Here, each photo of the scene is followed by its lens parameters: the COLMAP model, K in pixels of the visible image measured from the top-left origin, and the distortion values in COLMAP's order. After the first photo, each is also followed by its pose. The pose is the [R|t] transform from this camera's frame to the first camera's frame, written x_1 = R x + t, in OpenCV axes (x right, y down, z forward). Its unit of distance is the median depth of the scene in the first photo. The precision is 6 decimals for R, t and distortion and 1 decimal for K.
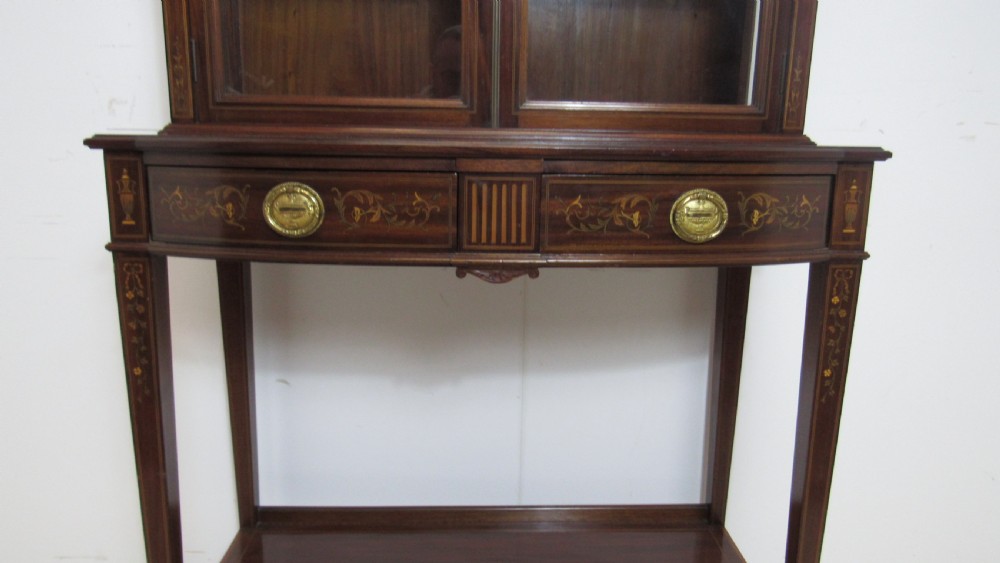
lens RADIAL K [[716.2, 0, 497.9], [0, 716.2, 281.2], [0, 0, 1]] dist [-0.029568, 0.012371]
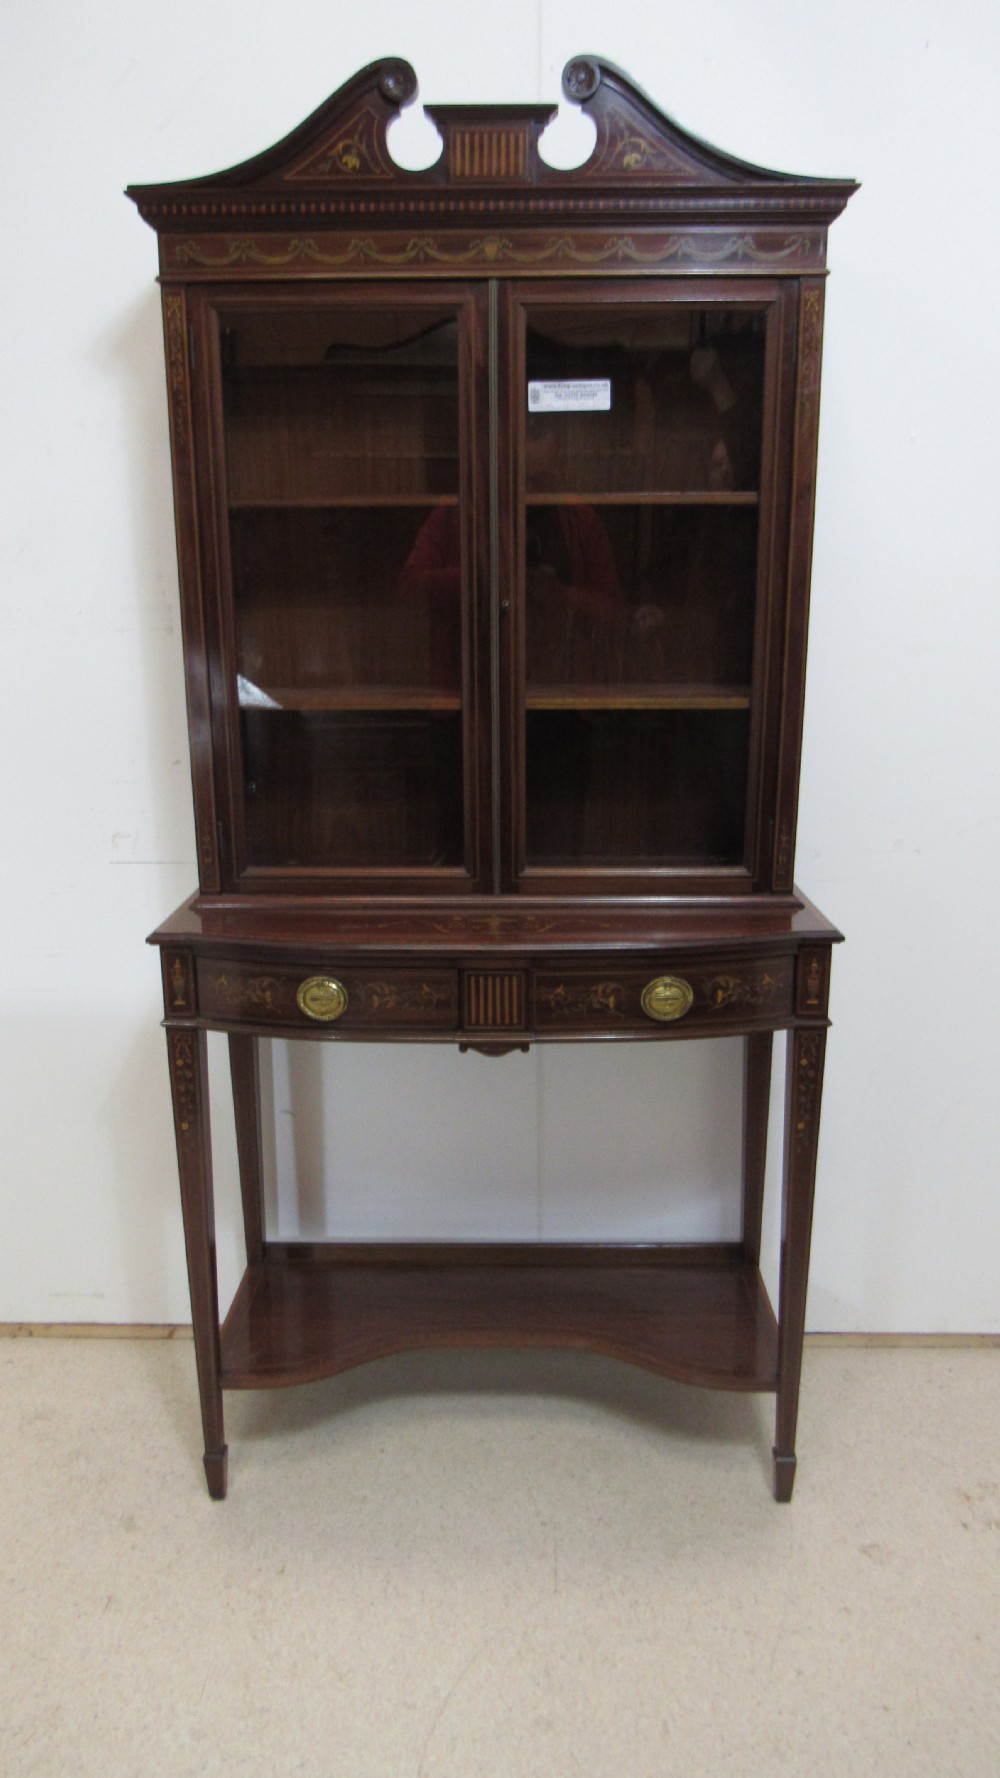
lens RADIAL K [[1273.4, 0, 492.6], [0, 1273.4, 896.6], [0, 0, 1]] dist [-0.029568, 0.012371]
pose [[0.997959, -0.010323, -0.063014, 0.124051], [0.012802, 0.999154, 0.039076, -0.323014], [0.062558, -0.039803, 0.997247, -1.016776]]
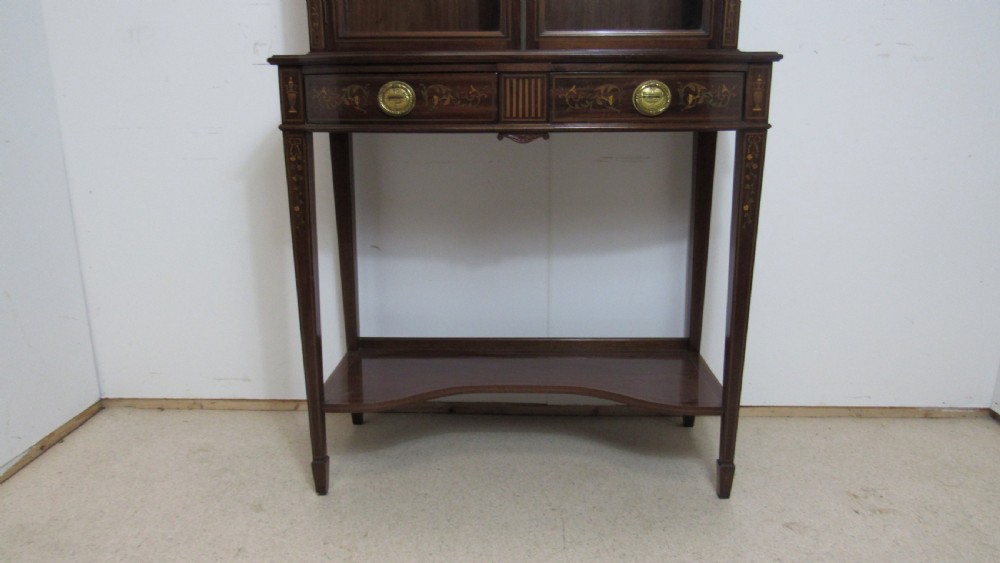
lens RADIAL K [[716.2, 0, 496.4], [0, 716.2, 283.6], [0, 0, 1]] dist [-0.029568, 0.012371]
pose [[0.997436, -0.004291, -0.071432, 0.049304], [0.007700, 0.998841, 0.047517, 0.225134], [0.071145, -0.047945, 0.996313, -0.568909]]
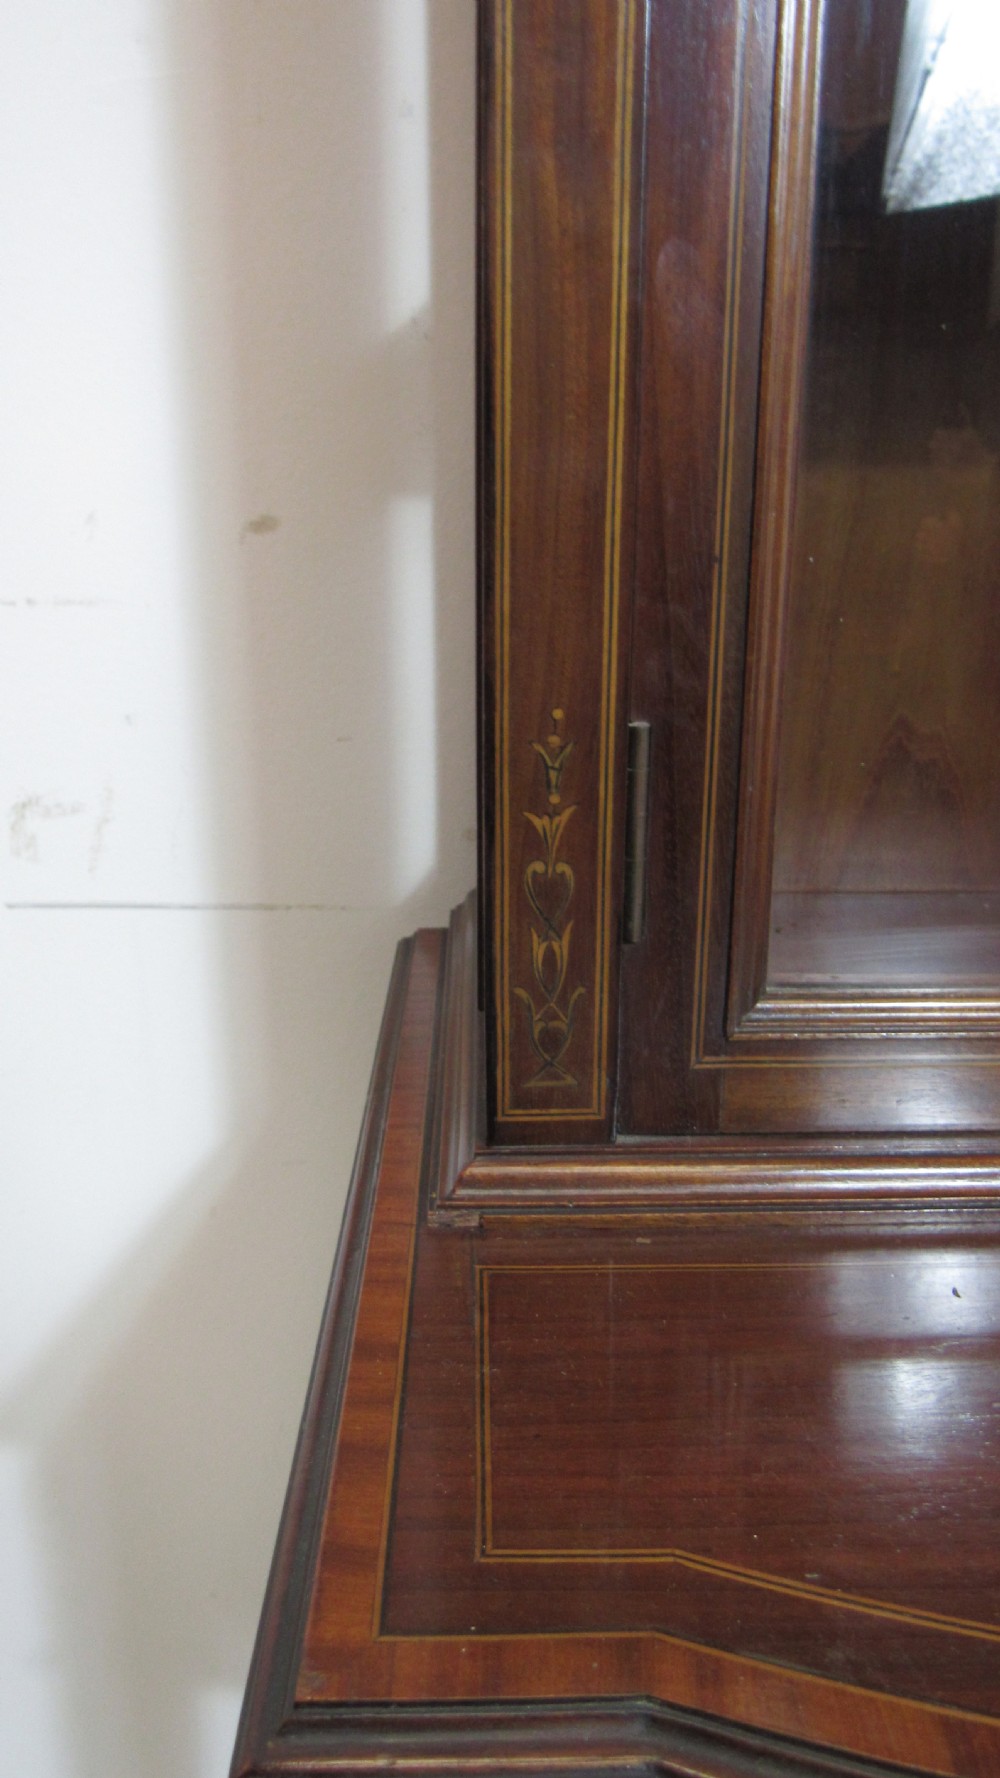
lens RADIAL K [[1273.4, 0, 500.8], [0, 1273.4, 895.4], [0, 0, 1]] dist [-0.029568, 0.012371]
pose [[0.999624, -0.010172, -0.025461, -0.494637], [0.011470, 0.998613, 0.051384, -0.339643], [0.024903, -0.051657, 0.998354, 0.740355]]
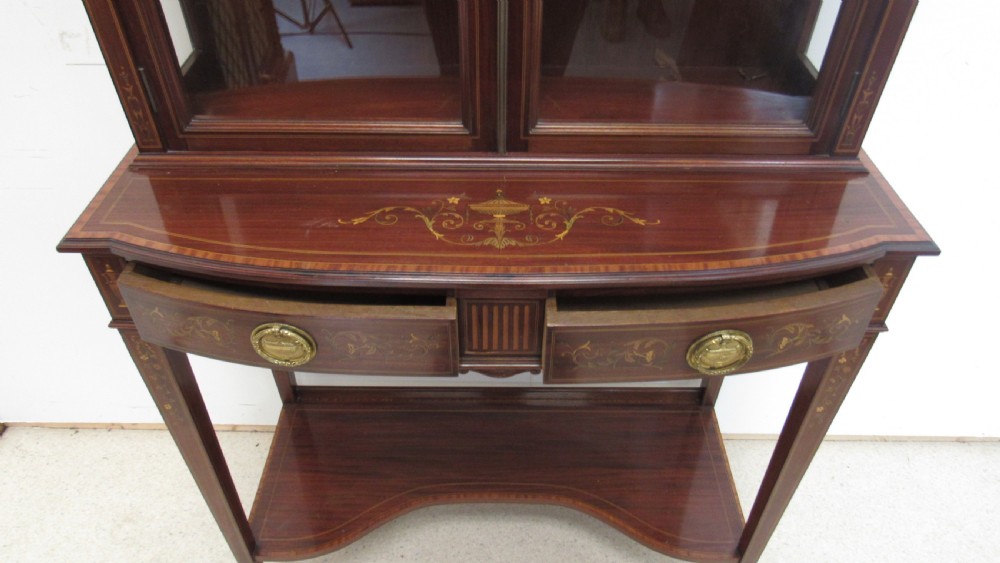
lens RADIAL K [[716.2, 0, 498.0], [0, 716.2, 284.0], [0, 0, 1]] dist [-0.029568, 0.012371]
pose [[0.999148, 0.017716, -0.037269, 0.030740], [0.002866, 0.871182, 0.490952, -0.573471], [0.041166, -0.490641, 0.870389, 0.175718]]
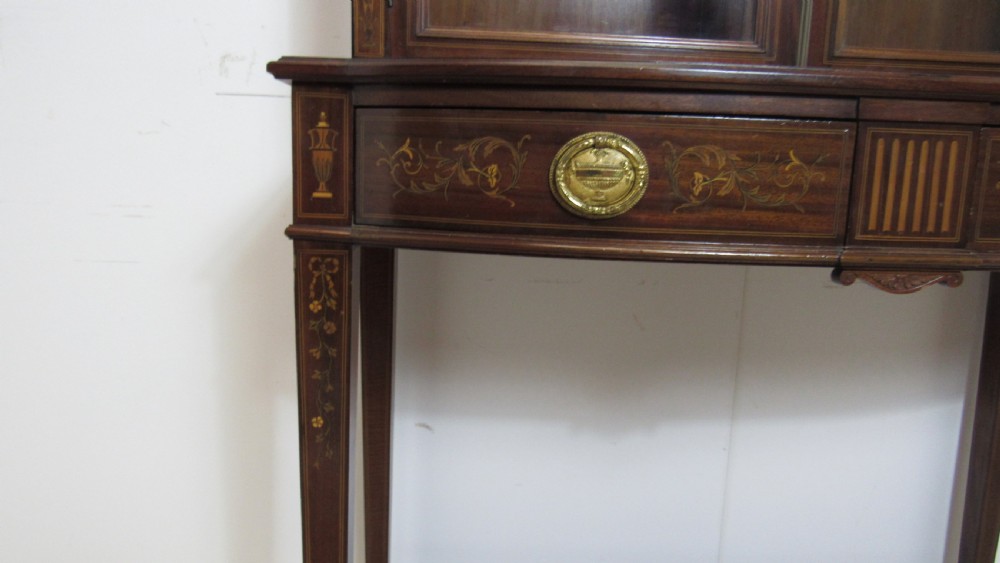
lens RADIAL K [[716.2, 0, 500.0], [0, 716.2, 280.0], [0, 0, 1]] dist [-0.029568, 0.012371]
pose [[0.999874, 0.012356, 0.009993, -0.351416], [-0.011929, 0.999058, -0.041734, 0.020620], [-0.010499, 0.041609, 0.999079, 0.335374]]
